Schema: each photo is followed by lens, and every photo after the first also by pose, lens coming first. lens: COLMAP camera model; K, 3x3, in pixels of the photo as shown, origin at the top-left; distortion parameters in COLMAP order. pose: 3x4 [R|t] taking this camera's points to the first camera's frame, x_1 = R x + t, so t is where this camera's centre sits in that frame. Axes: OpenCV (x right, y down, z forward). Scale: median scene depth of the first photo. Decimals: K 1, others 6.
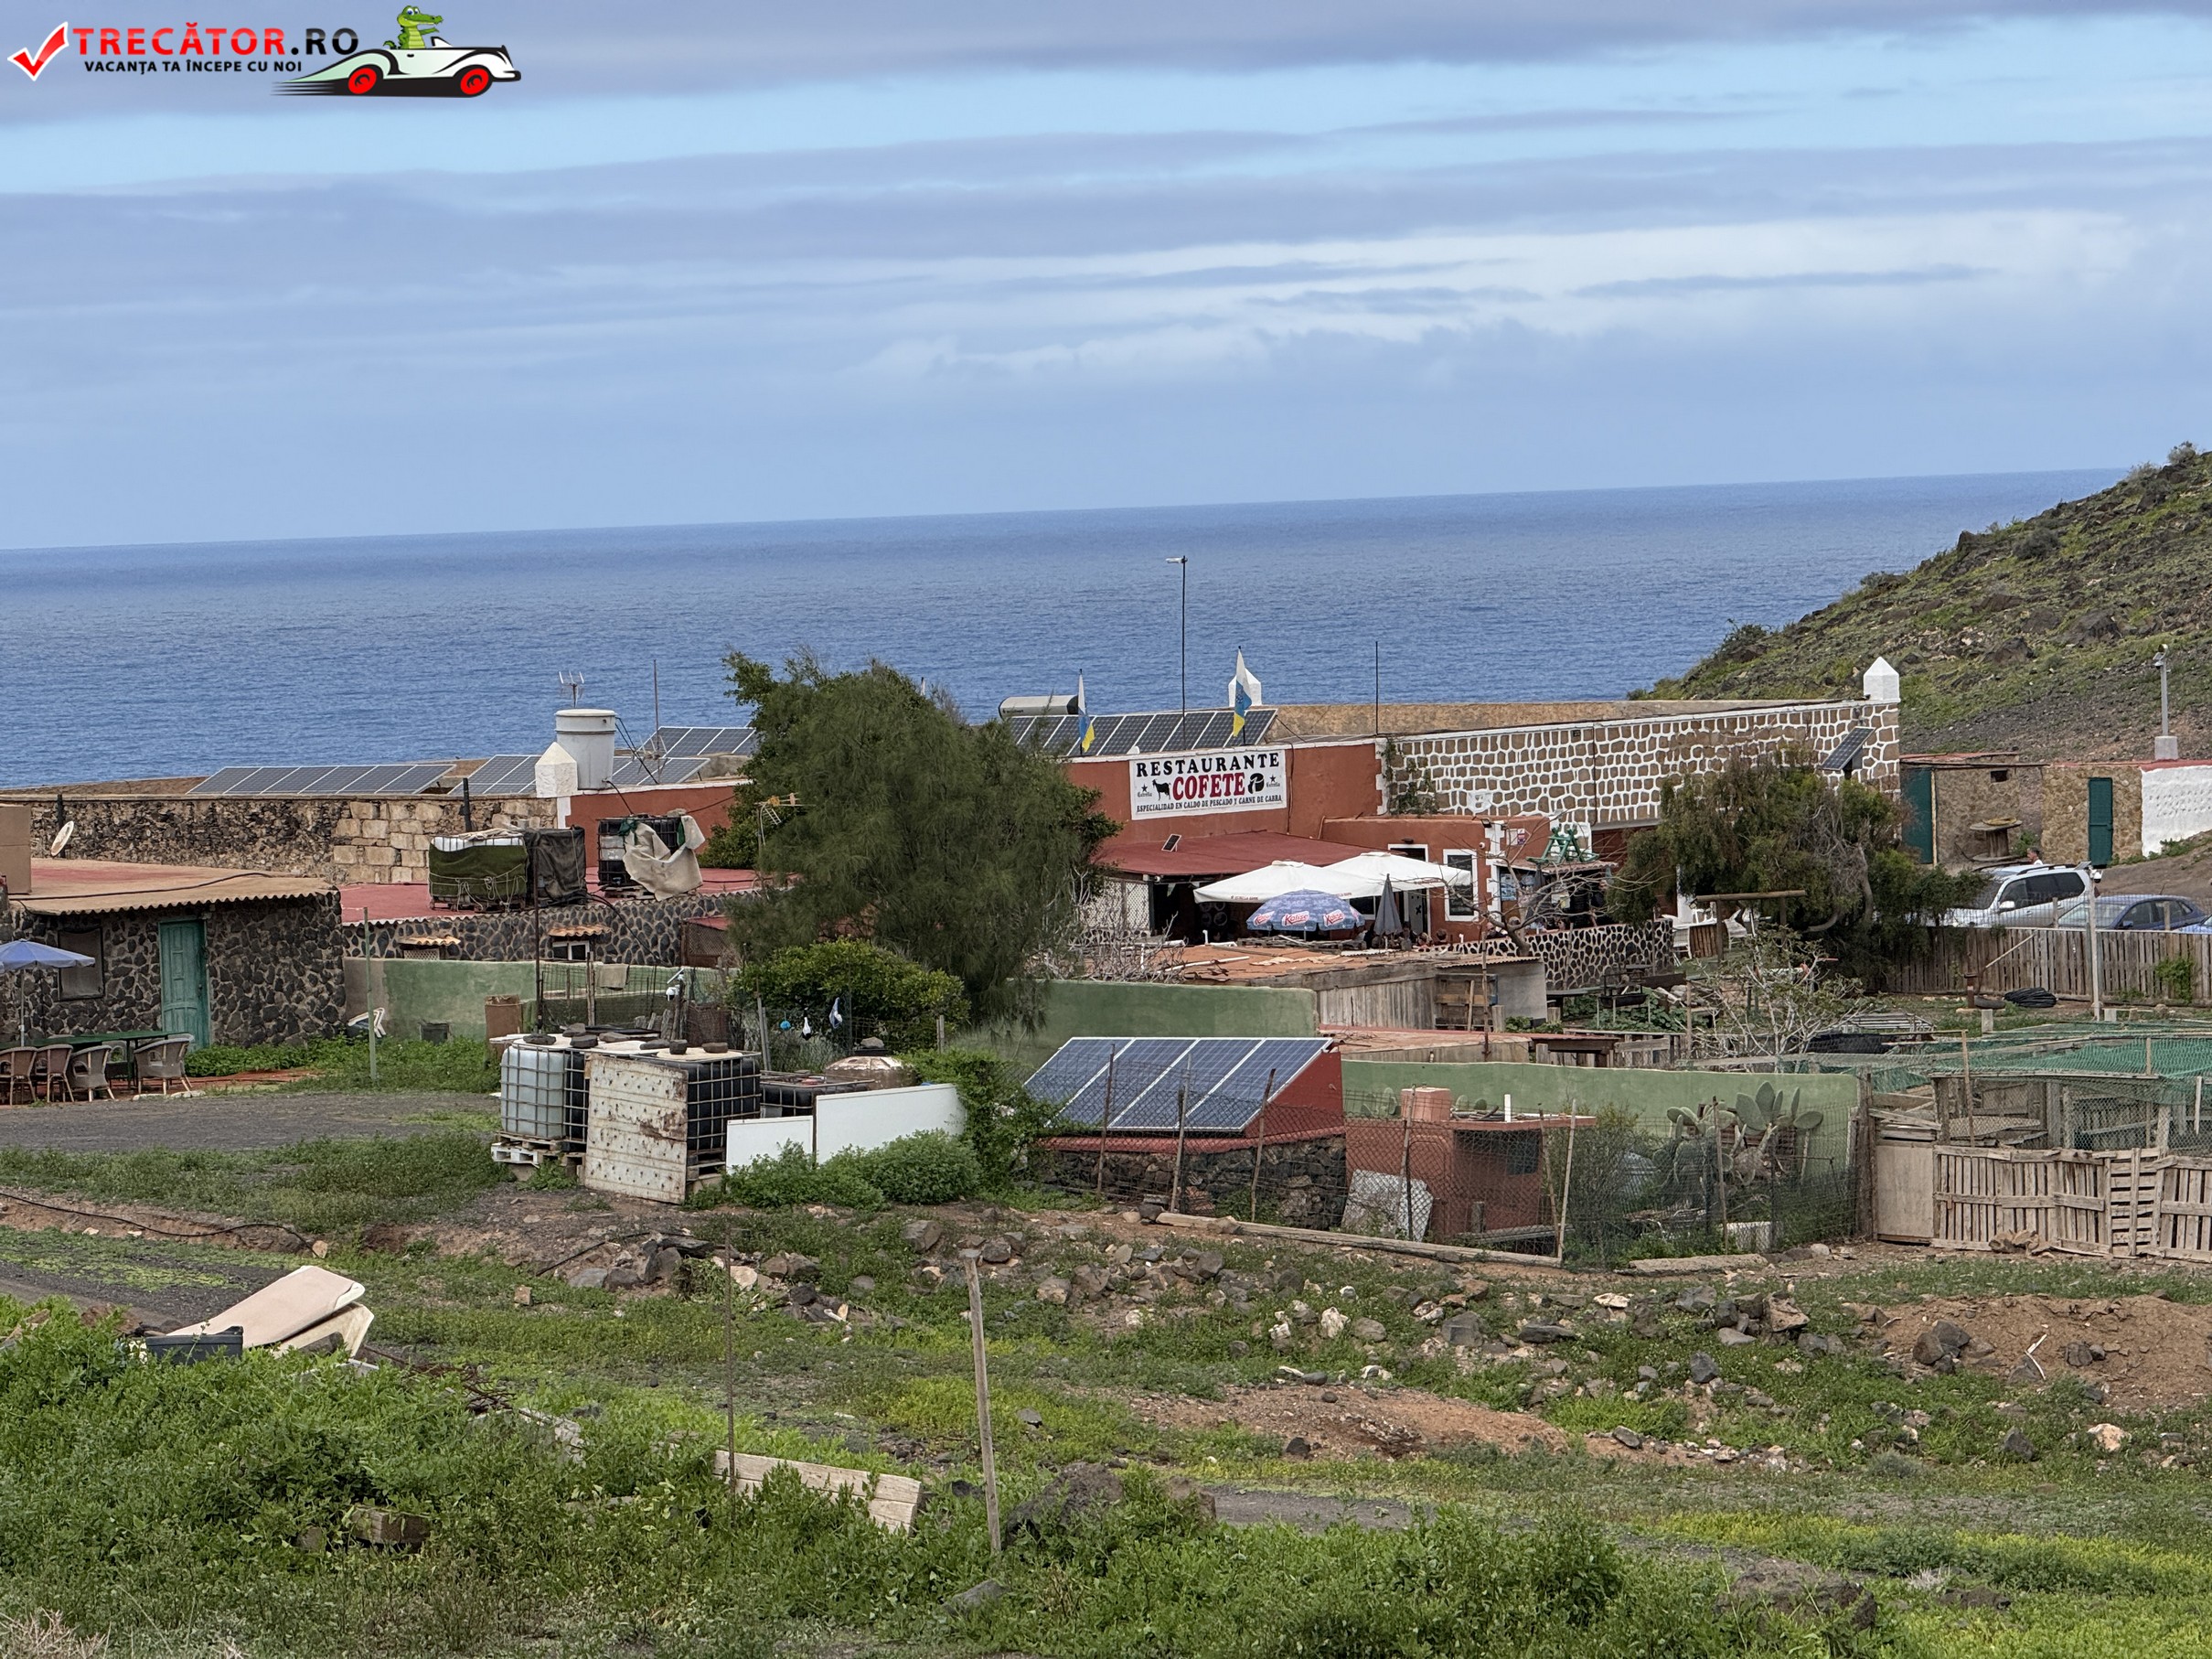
lens RADIAL K [[7625.9, 0, 1106.0], [0, 7625.9, 829.5], [0, 0, 1]] dist [0.289889, -1.156124]
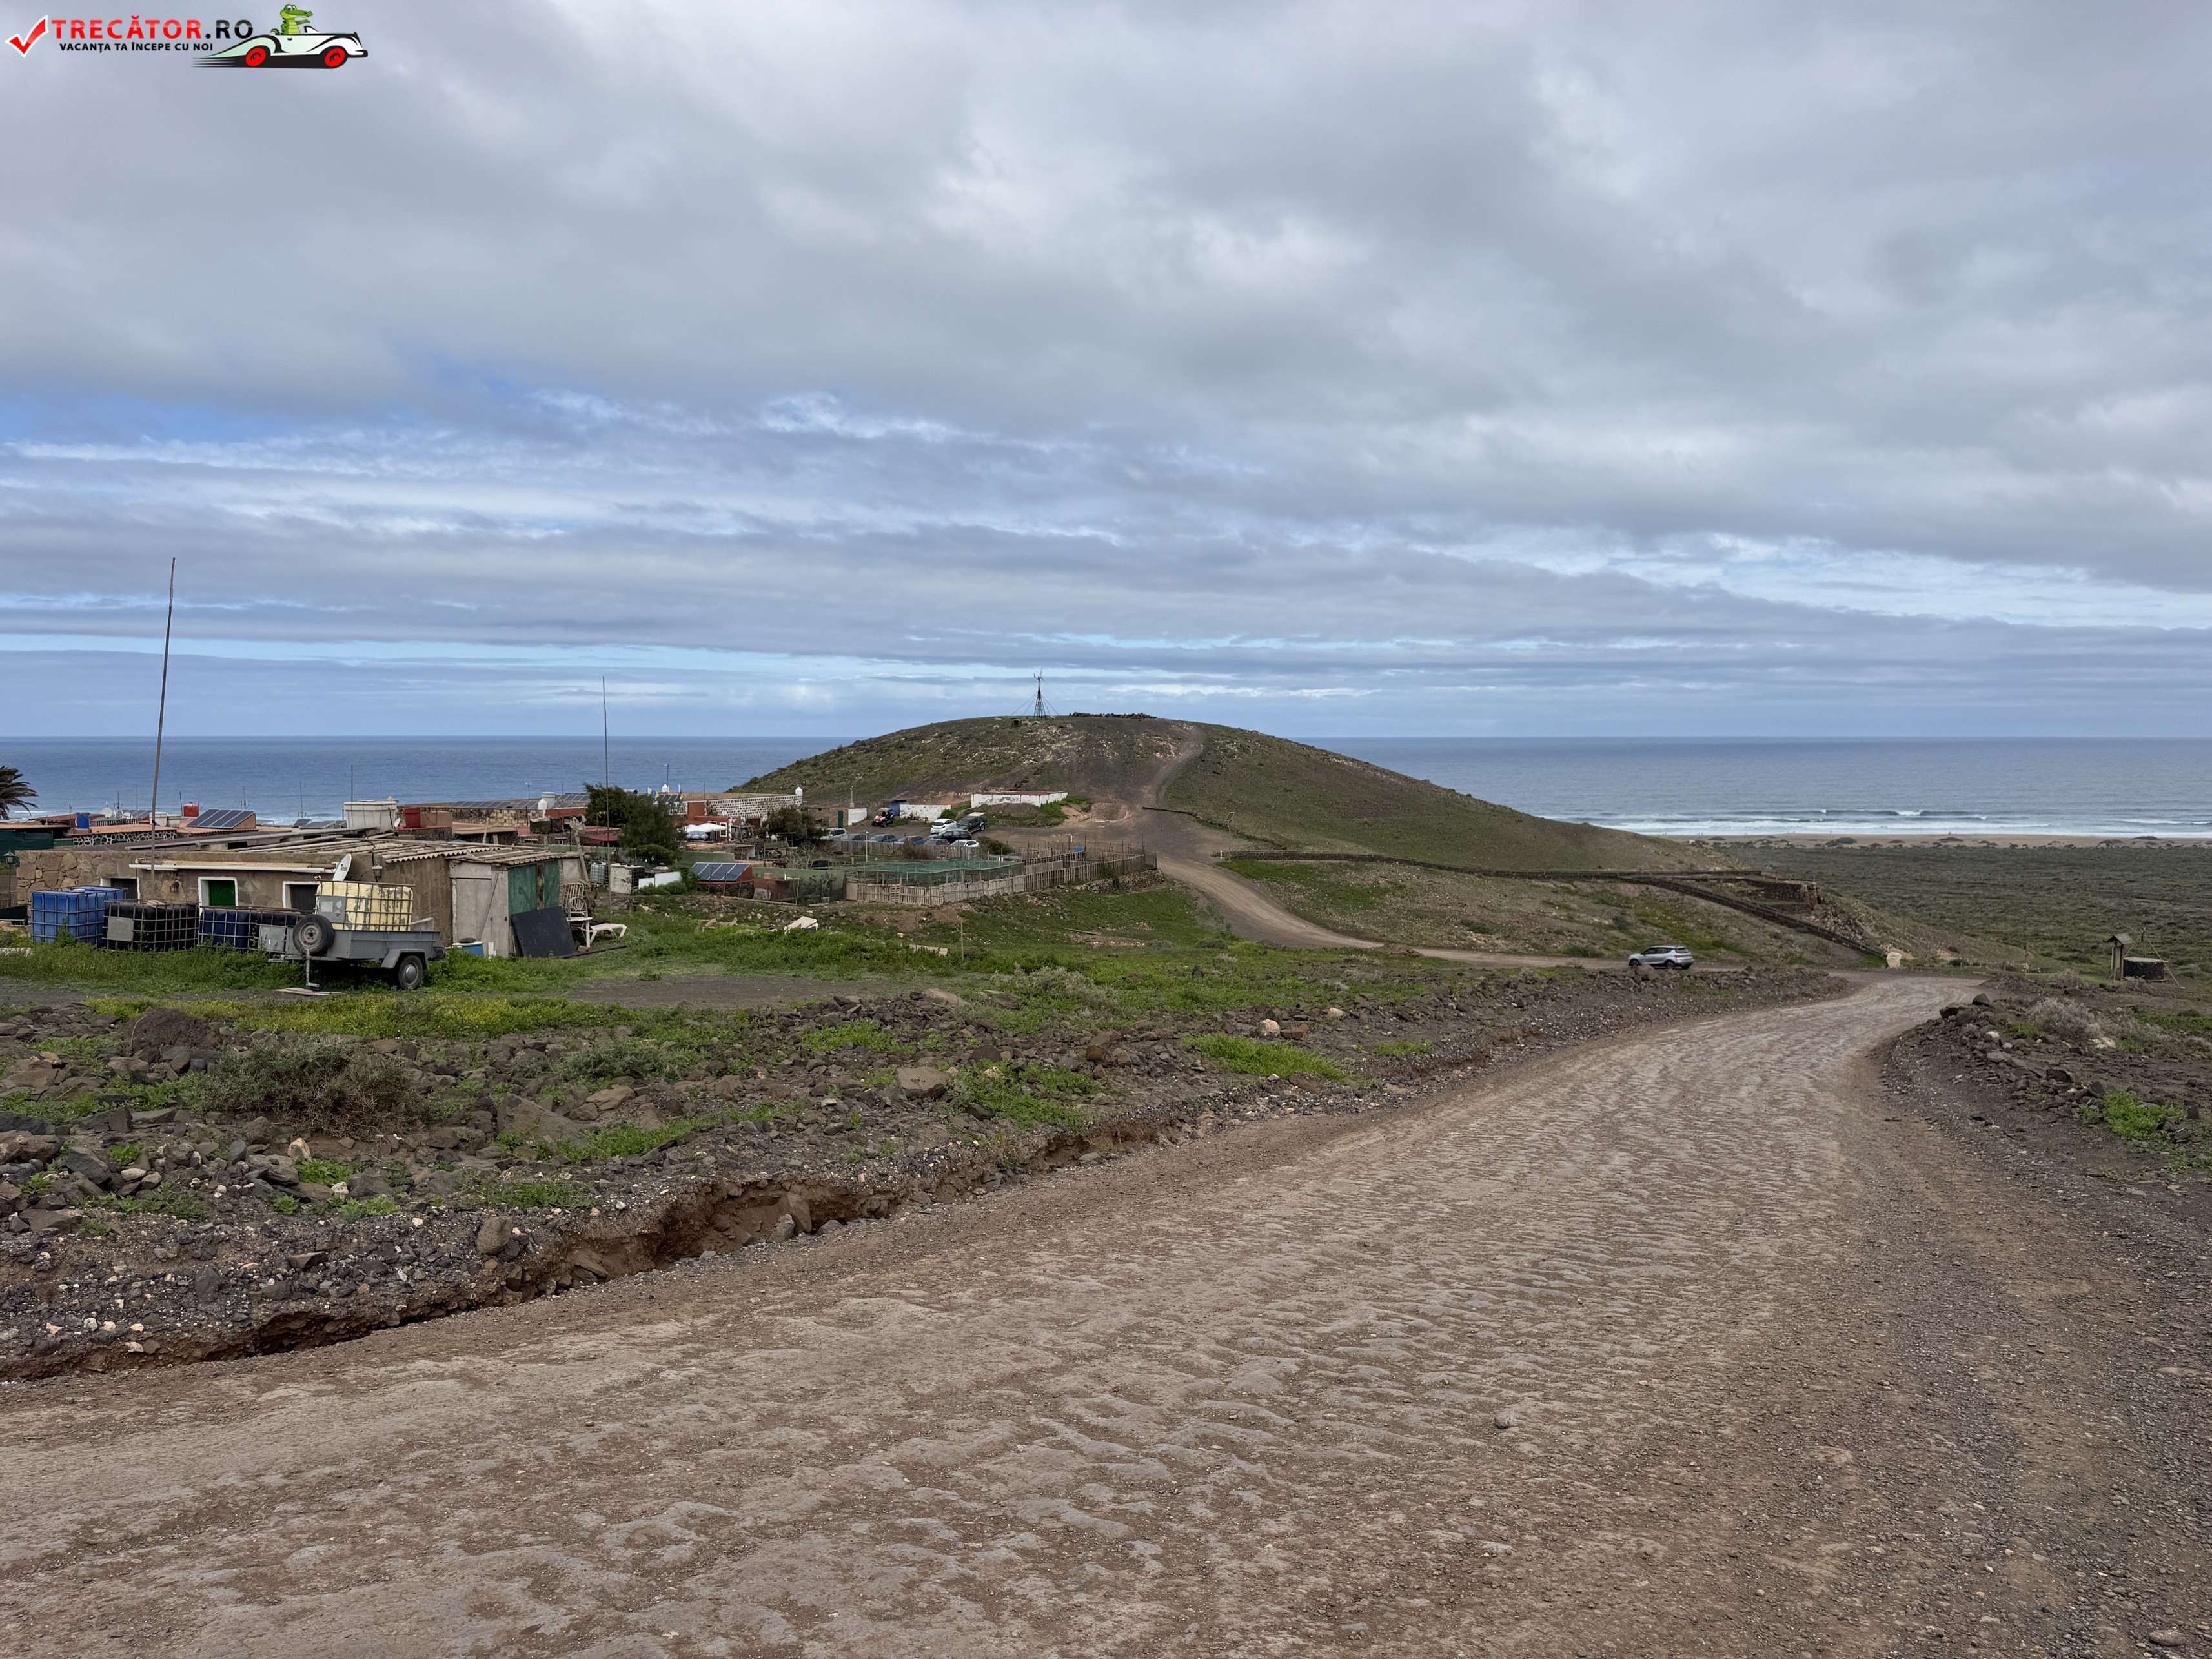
lens RADIAL K [[1553.1, 0, 1106.0], [0, 1553.1, 829.5], [0, 0, 1]] dist [0.054981, -0.082367]
pose [[0.935219, 0.016382, 0.353692, -0.124003], [-0.021476, 0.999714, 0.010481, -0.013878], [-0.353419, -0.017398, 0.935303, -0.126493]]
